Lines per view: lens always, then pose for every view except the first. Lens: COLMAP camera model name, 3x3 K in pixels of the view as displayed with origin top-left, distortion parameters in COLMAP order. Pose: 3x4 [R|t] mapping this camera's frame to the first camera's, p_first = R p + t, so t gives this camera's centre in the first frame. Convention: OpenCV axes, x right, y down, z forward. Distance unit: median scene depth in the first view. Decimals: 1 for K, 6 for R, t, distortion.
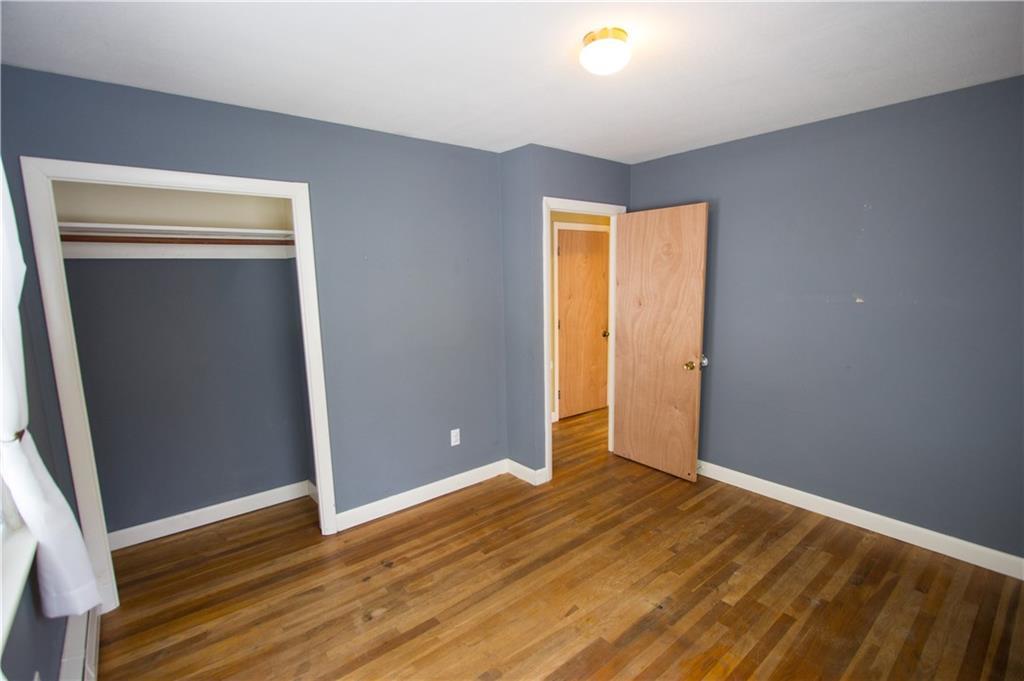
lens RADIAL K [[479.3, 0, 520.1], [0, 479.3, 344.6], [0, 0, 1]] dist [-0.013427, 0.002394]
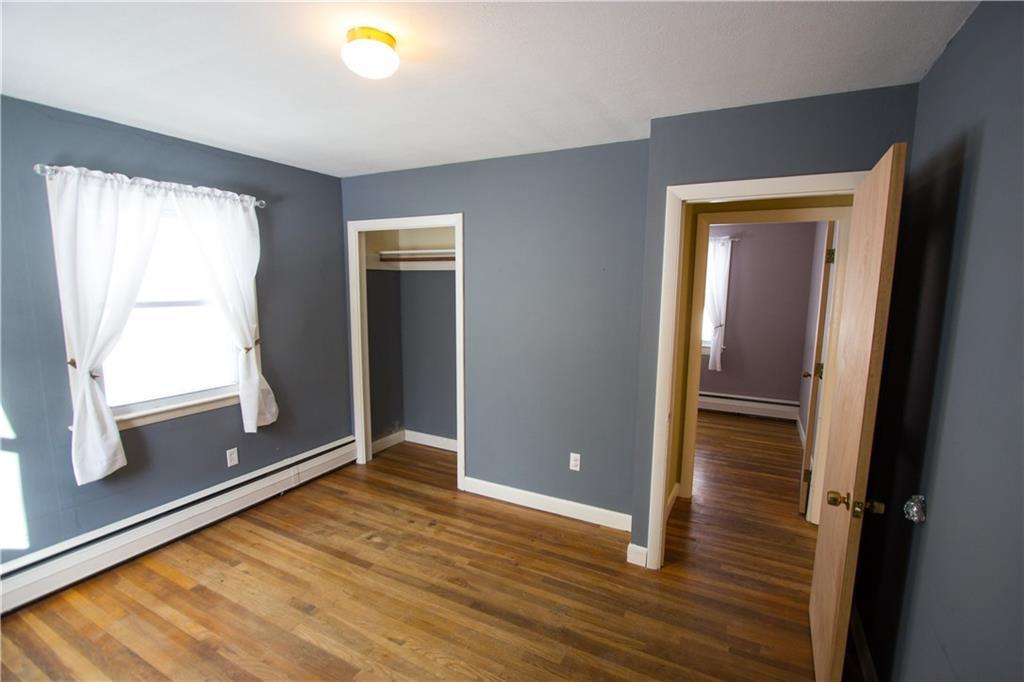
lens RADIAL K [[479.3, 0, 514.3], [0, 479.3, 344.6], [0, 0, 1]] dist [-0.013427, 0.002394]
pose [[0.374603, 0.145609, -0.915680, 0.754094], [-0.150955, 0.983993, 0.094716, -0.118884], [0.914814, 0.102746, 0.390587, 0.596000]]
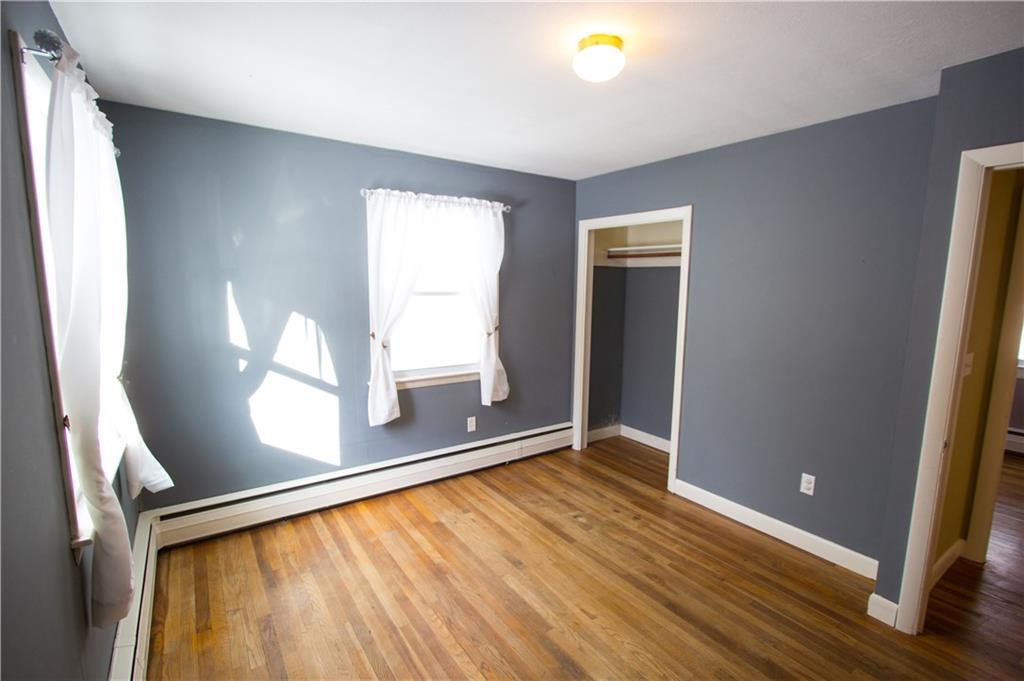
lens RADIAL K [[479.3, 0, 510.4], [0, 479.3, 344.9], [0, 0, 1]] dist [-0.013427, 0.002394]
pose [[-0.100389, 0.152251, -0.983230, 0.787609], [-0.155297, 0.973713, 0.166633, -0.107361], [0.982754, 0.169421, -0.074106, 0.622725]]
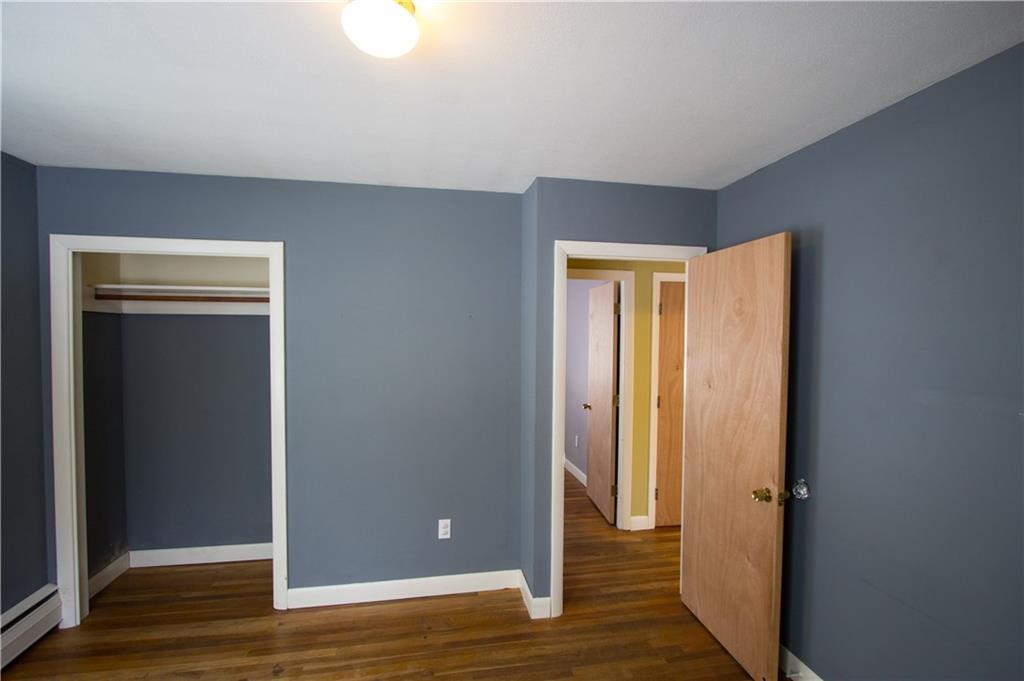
lens RADIAL K [[479.3, 0, 519.7], [0, 479.3, 343.6], [0, 0, 1]] dist [-0.013427, 0.002394]
pose [[0.872840, 0.036790, -0.486617, 0.437747], [-0.094100, 0.991129, -0.093853, -0.070692], [0.478848, 0.127710, 0.868559, 0.353200]]
